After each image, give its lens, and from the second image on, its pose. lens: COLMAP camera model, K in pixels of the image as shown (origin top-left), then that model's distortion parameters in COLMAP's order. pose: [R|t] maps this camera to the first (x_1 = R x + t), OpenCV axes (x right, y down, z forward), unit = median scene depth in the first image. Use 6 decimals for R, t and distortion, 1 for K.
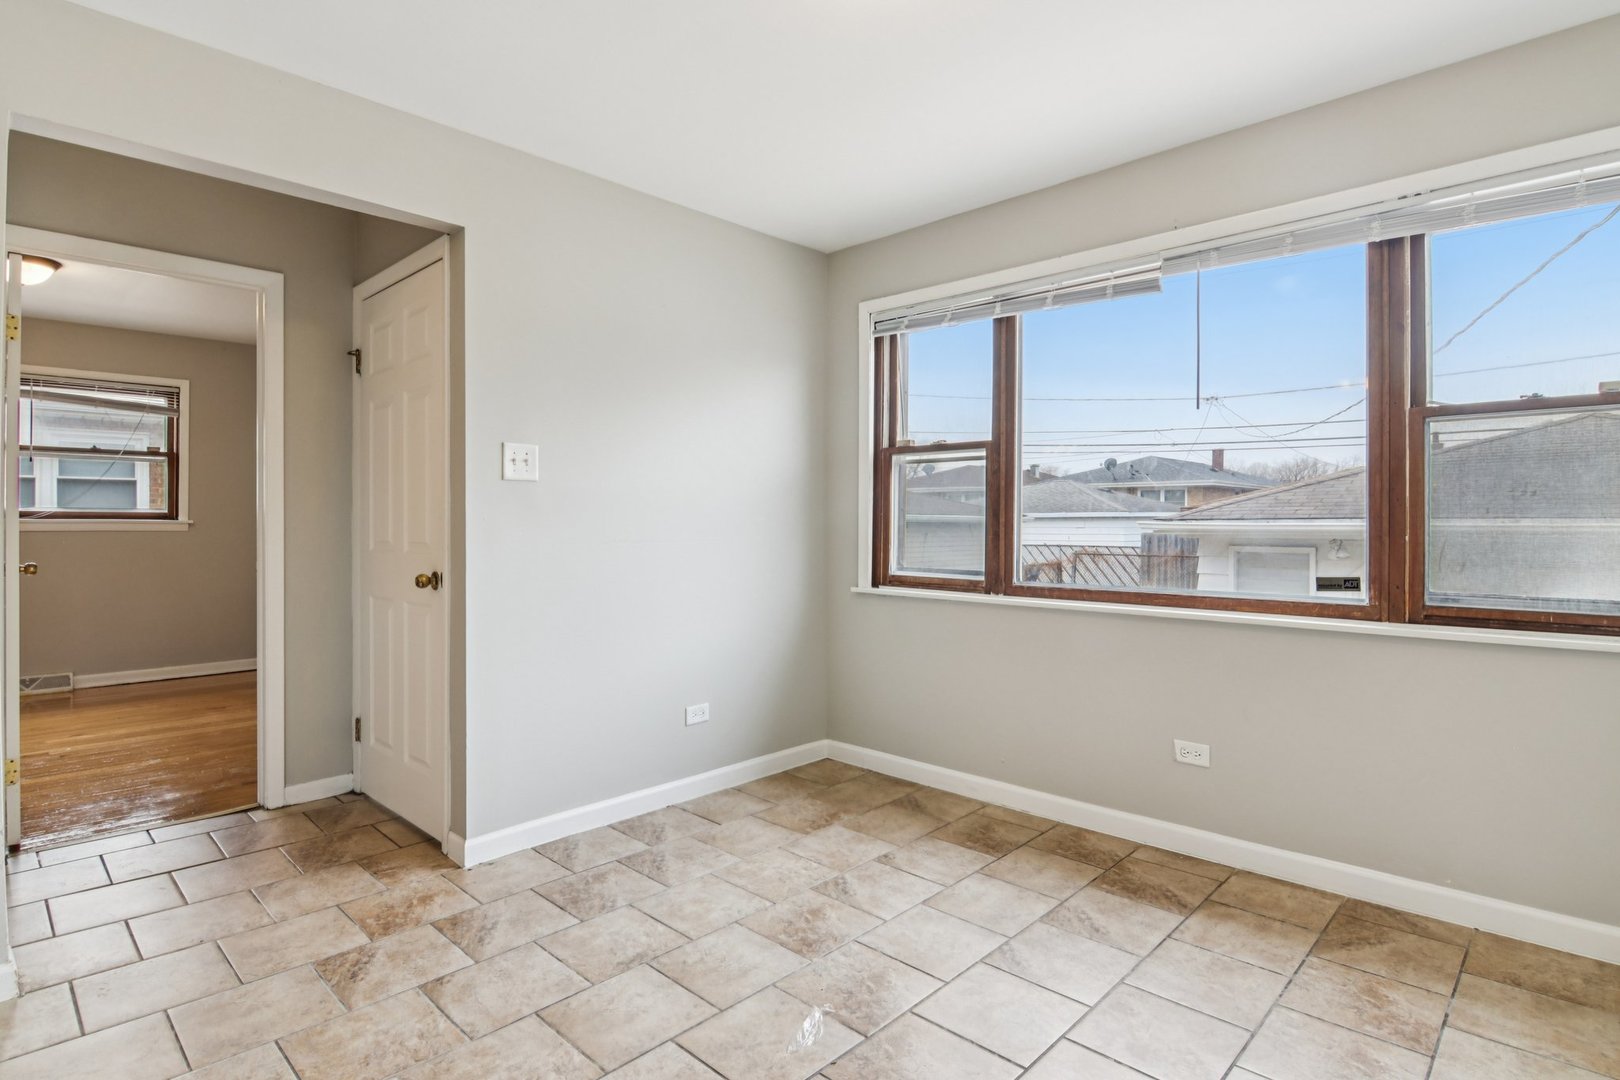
lens RADIAL K [[830.1, 0, 803.8], [0, 830.1, 527.2], [0, 0, 1]] dist [-0.016052, -0.002521]
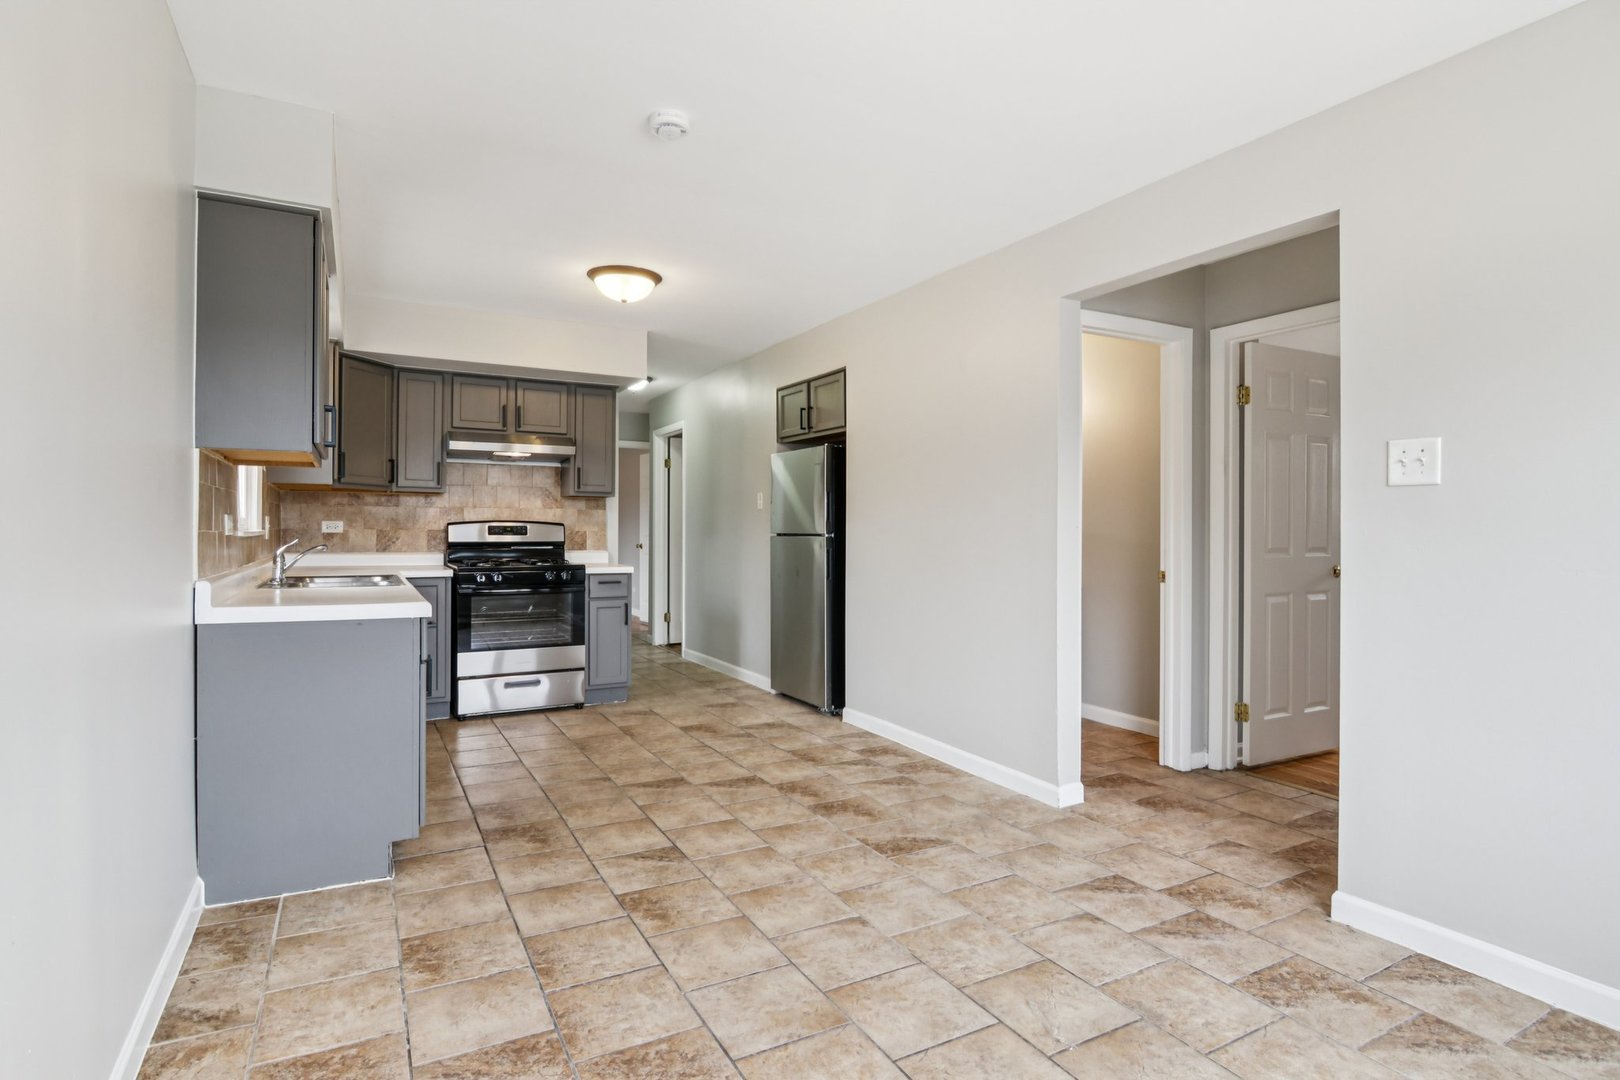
lens RADIAL K [[830.1, 0, 803.8], [0, 830.1, 527.2], [0, 0, 1]] dist [-0.016052, -0.002521]
pose [[-0.299028, -0.002426, -0.954241, 0.672393], [-0.013137, 0.999912, 0.001575, -0.010835], [0.954154, 0.013007, -0.299034, 0.770019]]
